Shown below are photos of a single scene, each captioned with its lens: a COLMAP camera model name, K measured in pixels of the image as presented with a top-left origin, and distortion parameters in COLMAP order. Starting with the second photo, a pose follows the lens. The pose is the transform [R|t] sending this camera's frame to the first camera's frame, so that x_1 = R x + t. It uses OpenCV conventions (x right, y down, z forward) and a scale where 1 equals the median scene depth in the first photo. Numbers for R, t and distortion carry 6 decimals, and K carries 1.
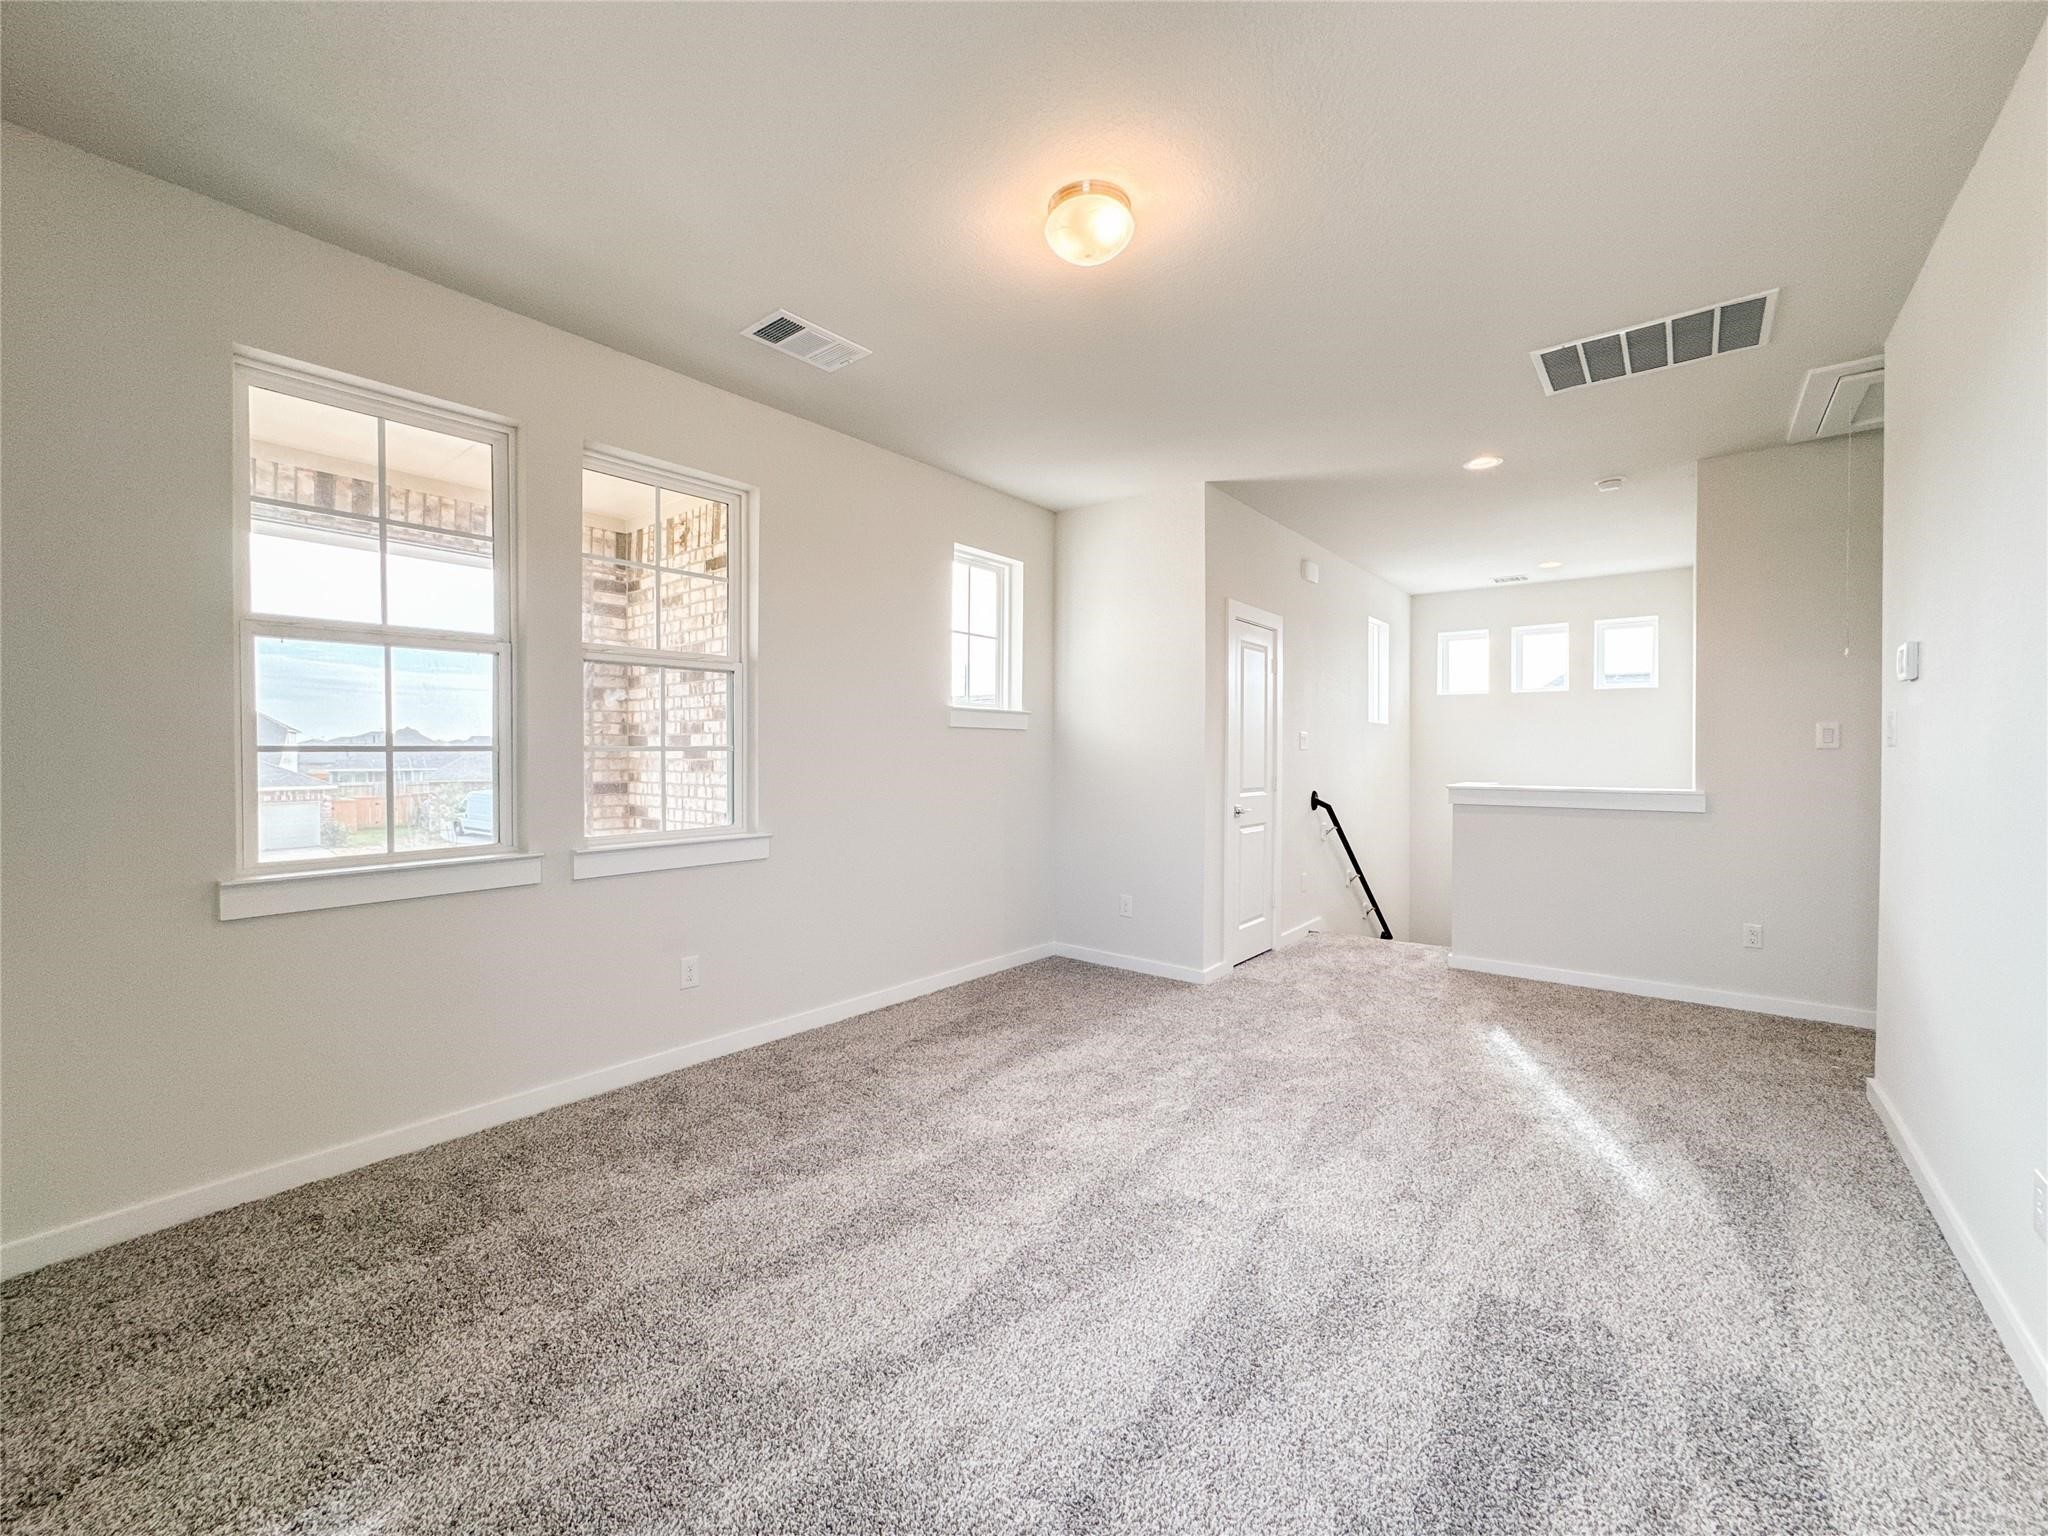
lens RADIAL K [[828.0, 0, 997.6], [0, 828.0, 767.4], [0, 0, 1]] dist [-0.036913, 0.013767]
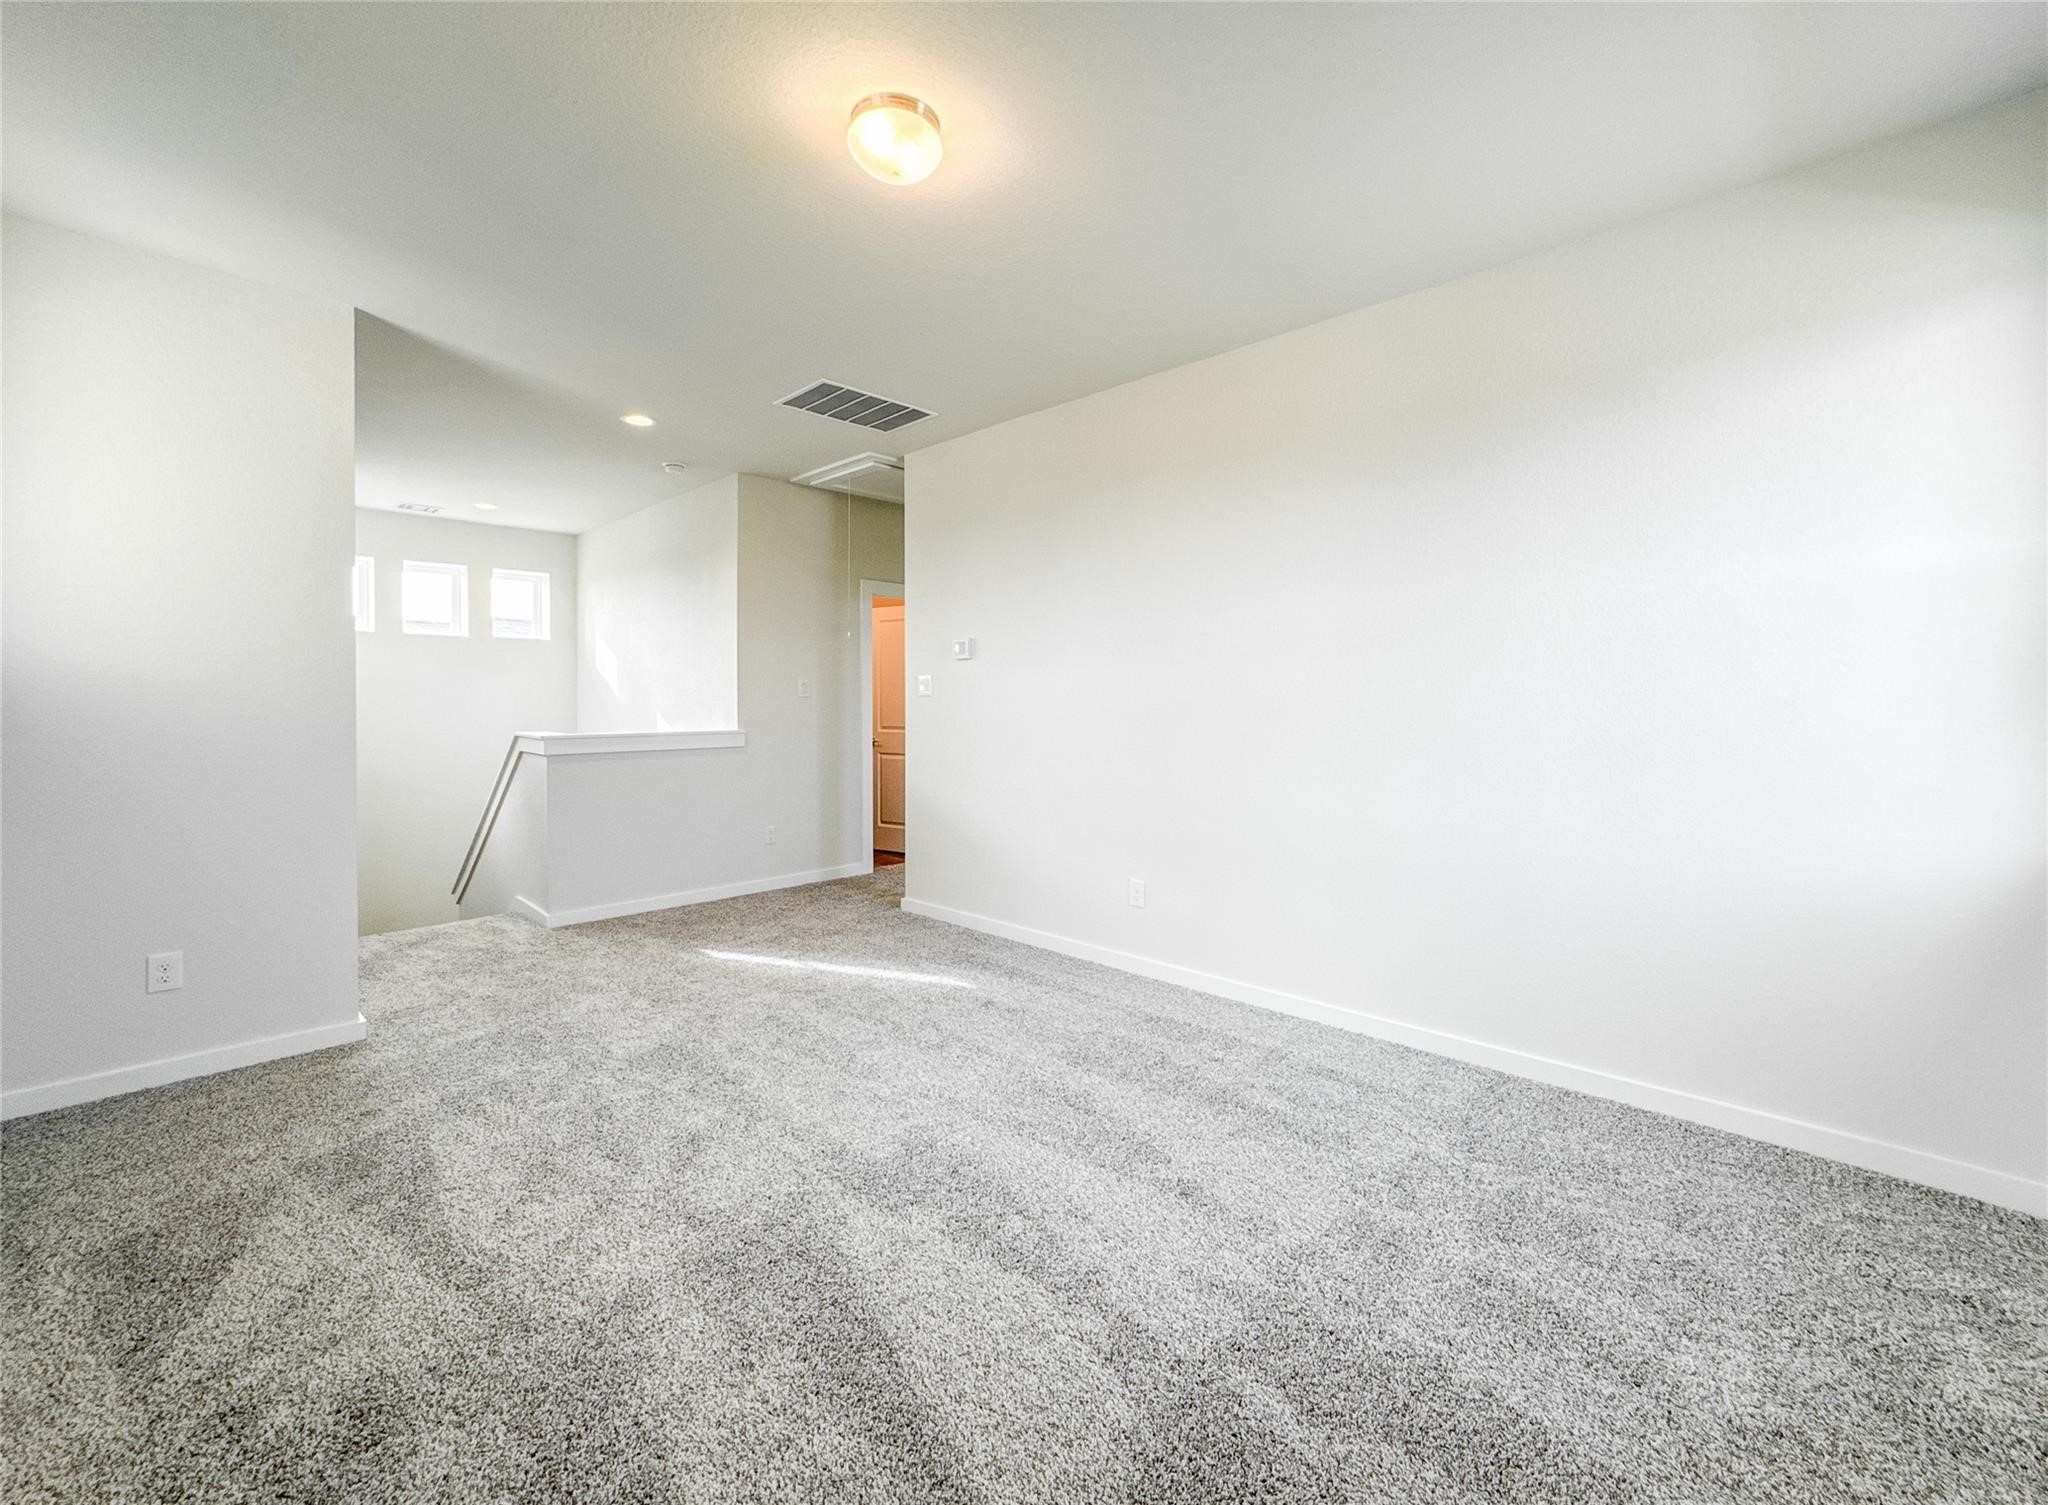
lens RADIAL K [[898.5, 0, 1024.5], [0, 898.5, 717.2], [0, 0, 1]] dist [-0.001535, -0.000098]
pose [[0.066517, -0.024705, 0.997479, -0.653594], [0.018646, 0.999550, 0.023513, -0.019846], [-0.997611, 0.017035, 0.066948, 0.561045]]
